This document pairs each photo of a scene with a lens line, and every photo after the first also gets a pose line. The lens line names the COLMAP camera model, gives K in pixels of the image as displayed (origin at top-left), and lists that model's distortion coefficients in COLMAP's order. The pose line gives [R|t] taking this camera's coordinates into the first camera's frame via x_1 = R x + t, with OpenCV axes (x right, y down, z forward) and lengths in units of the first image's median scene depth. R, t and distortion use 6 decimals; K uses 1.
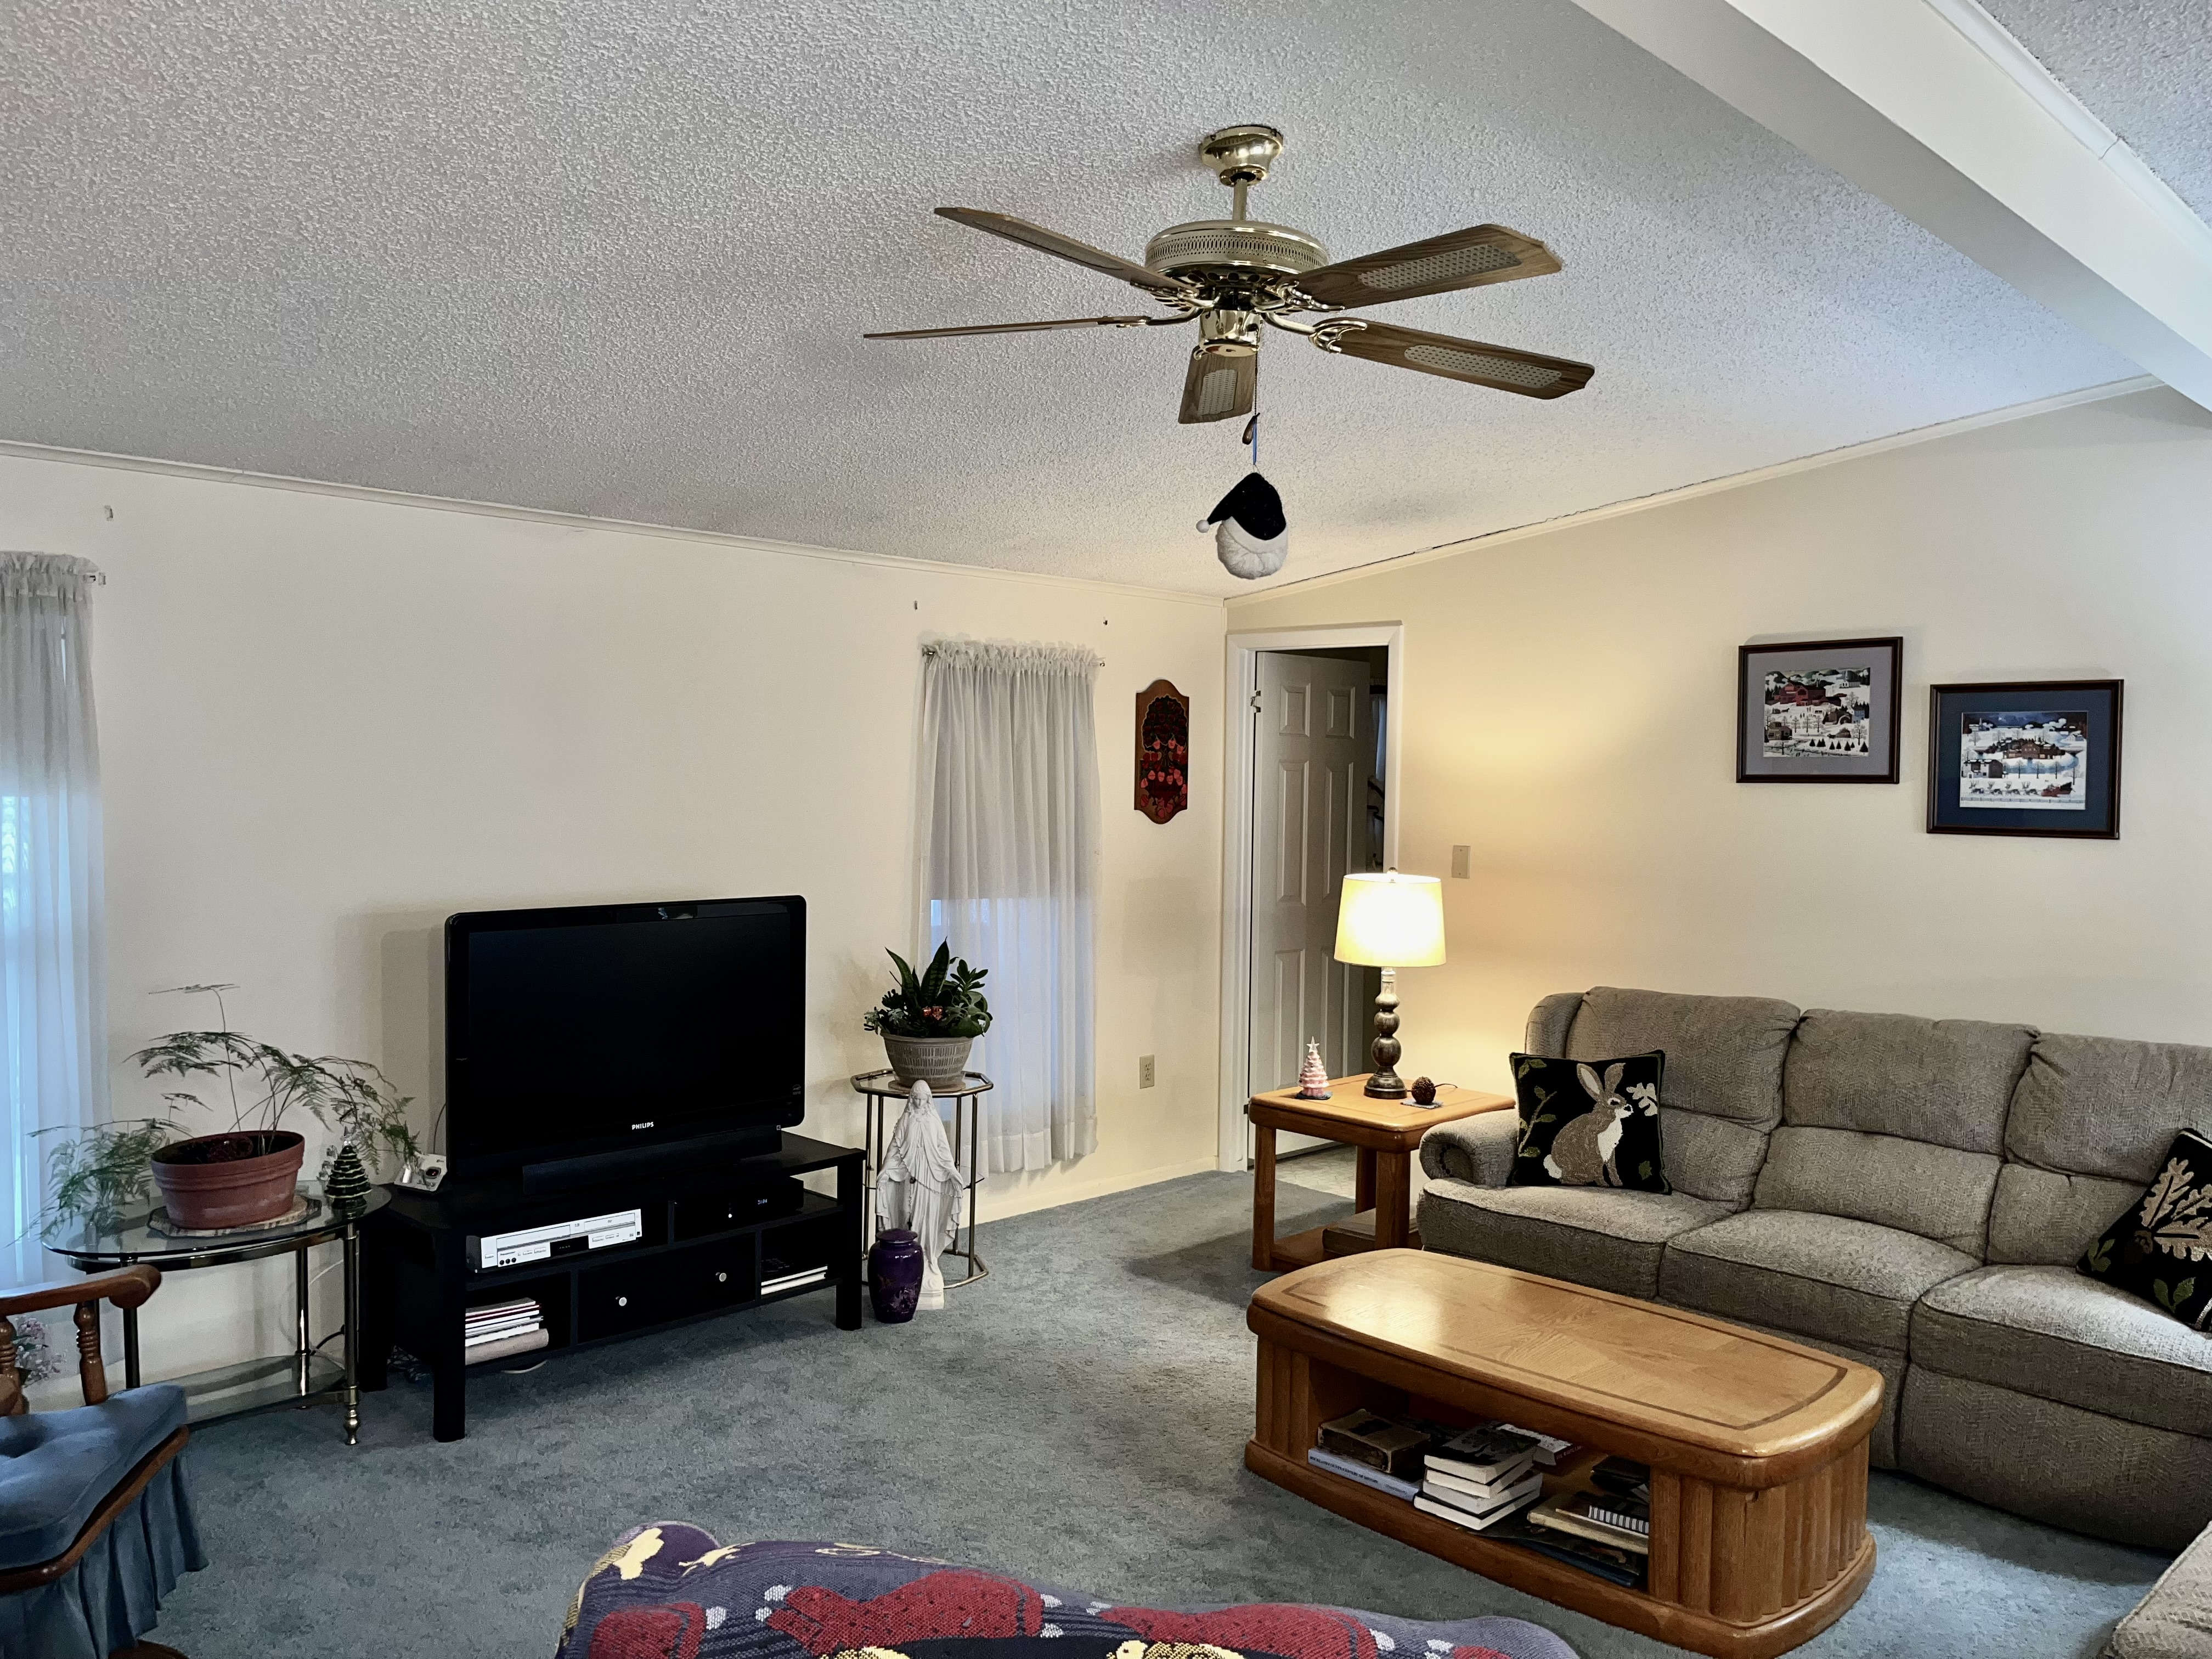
lens RADIAL K [[1685.5, 0, 1098.8], [0, 1685.5, 858.9], [0, 0, 1]] dist [0.081236, -0.088611]
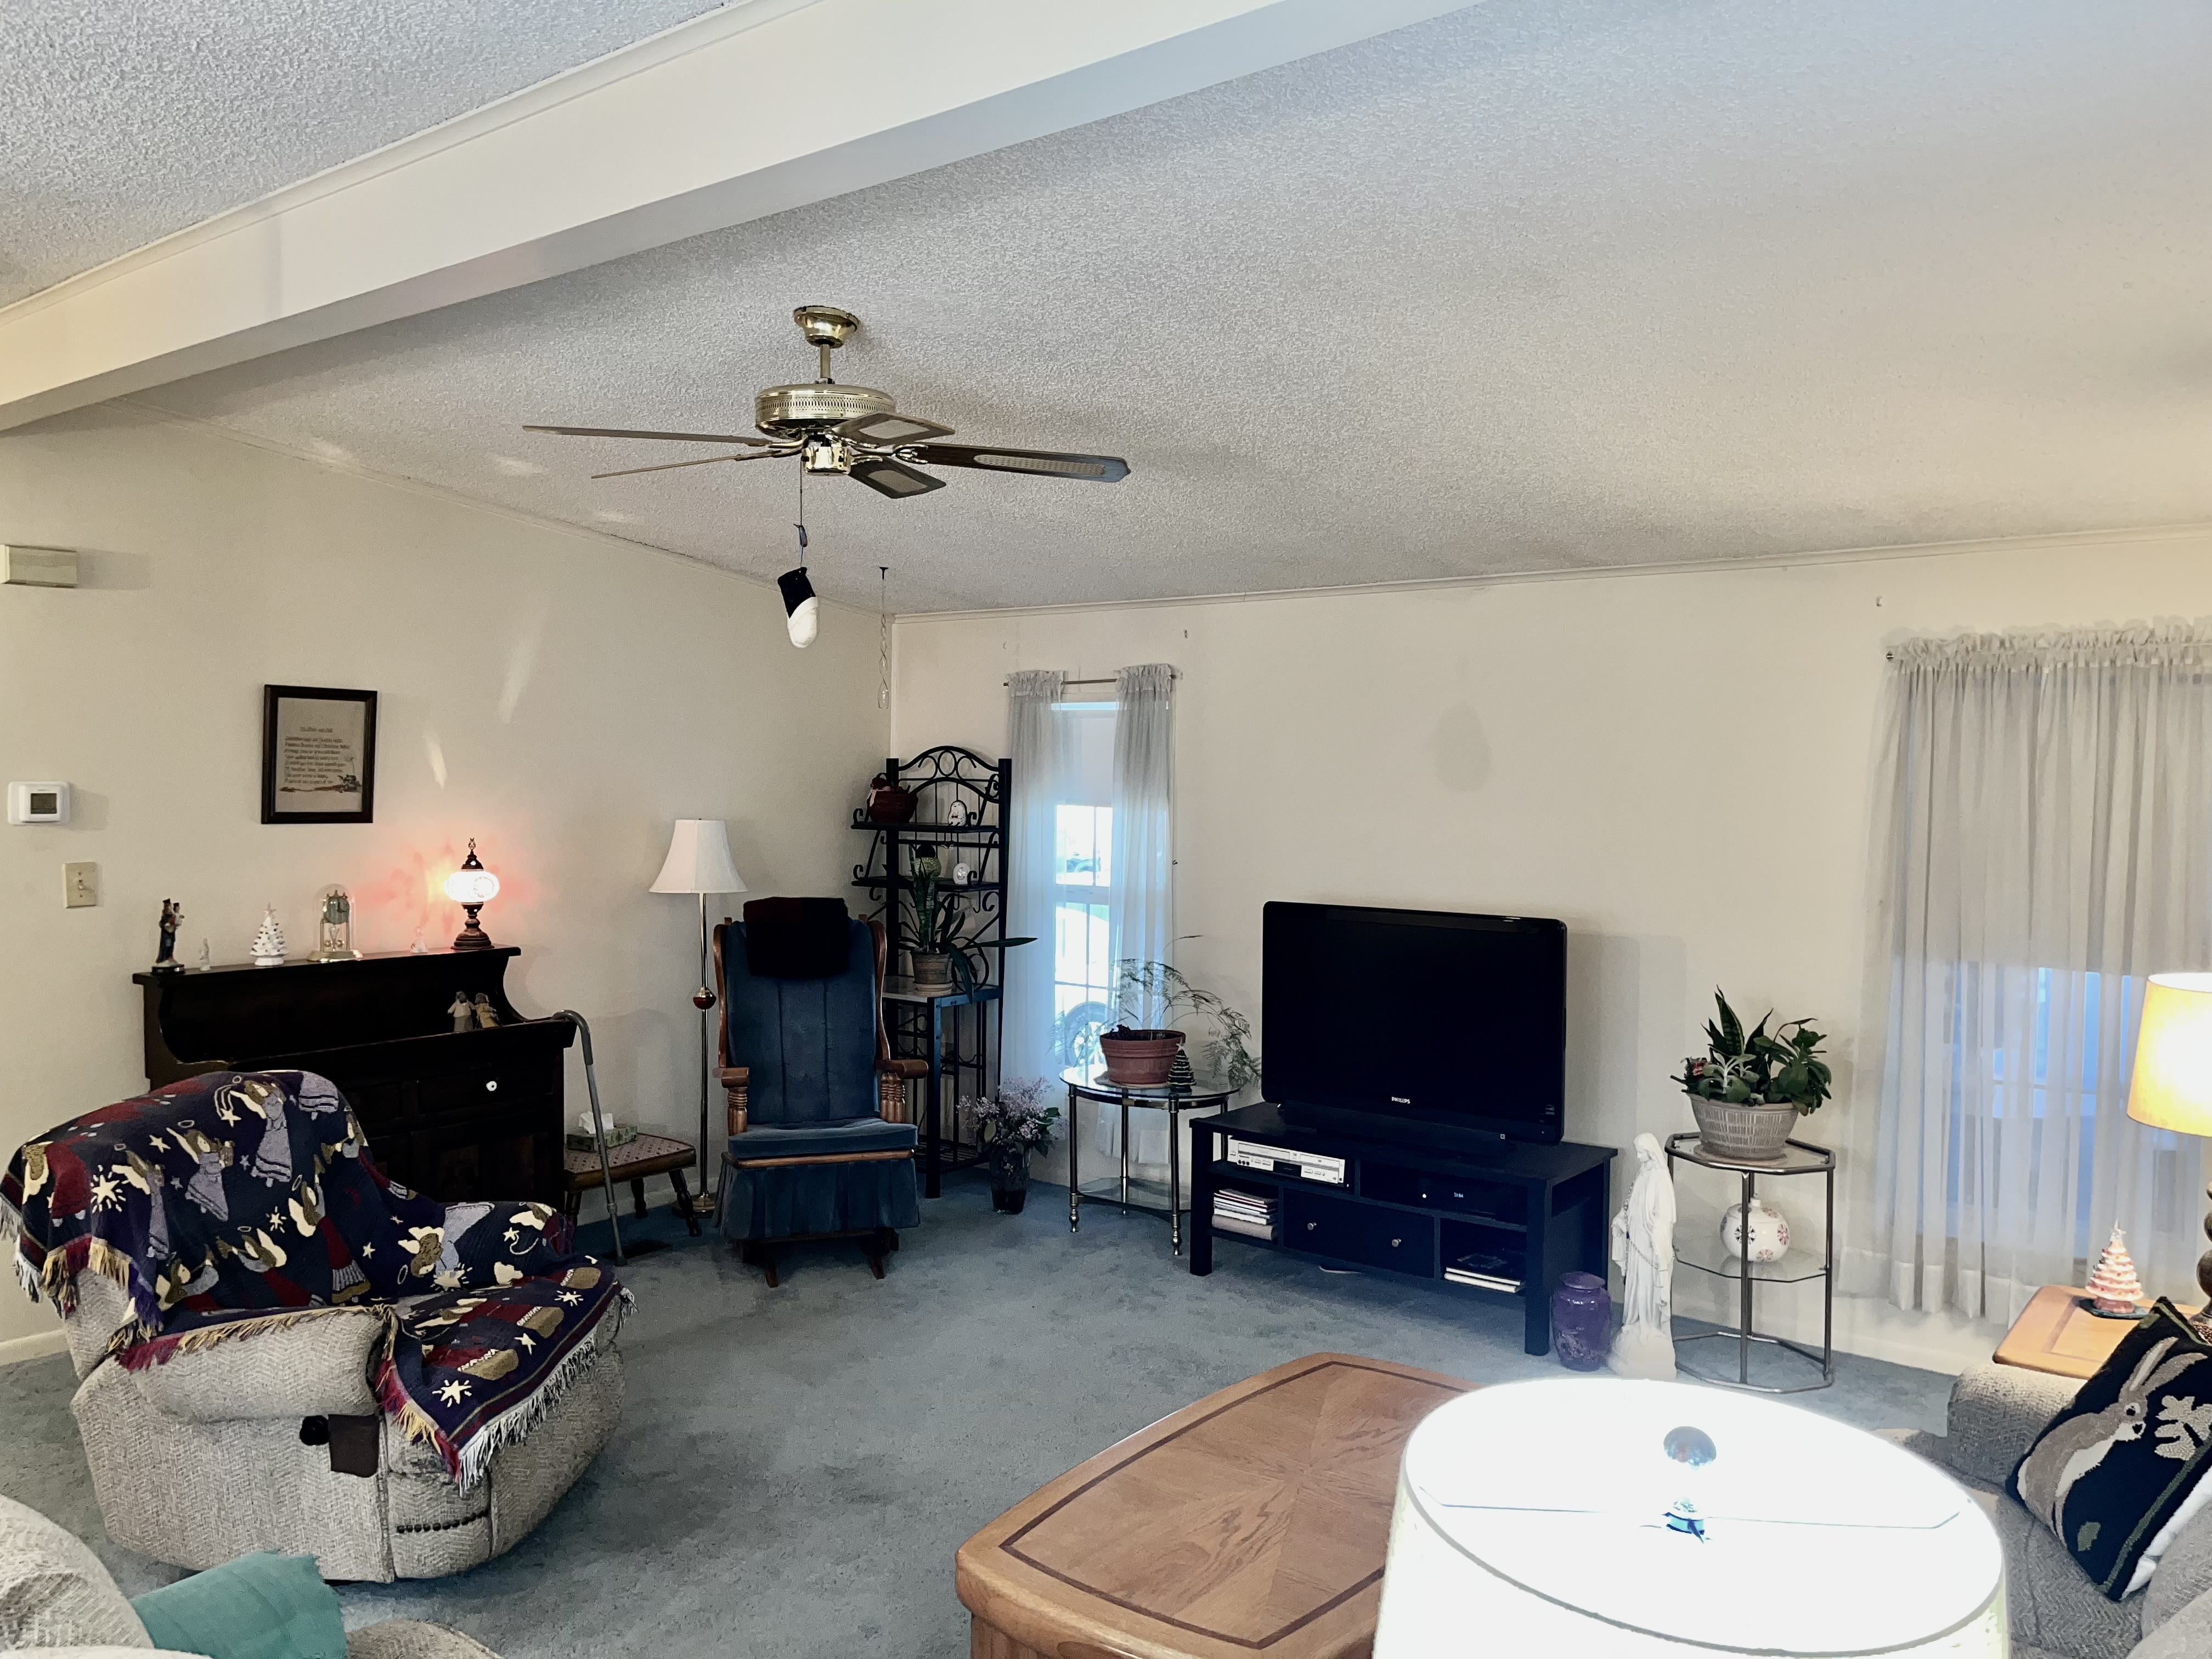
lens RADIAL K [[1685.5, 0, 1098.8], [0, 1685.5, 858.9], [0, 0, 1]] dist [0.081236, -0.088611]
pose [[0.130939, 0.038426, -0.990645, 0.896678], [-0.058851, 0.997788, 0.030925, -0.033722], [0.989642, 0.054251, 0.132911, 0.666316]]
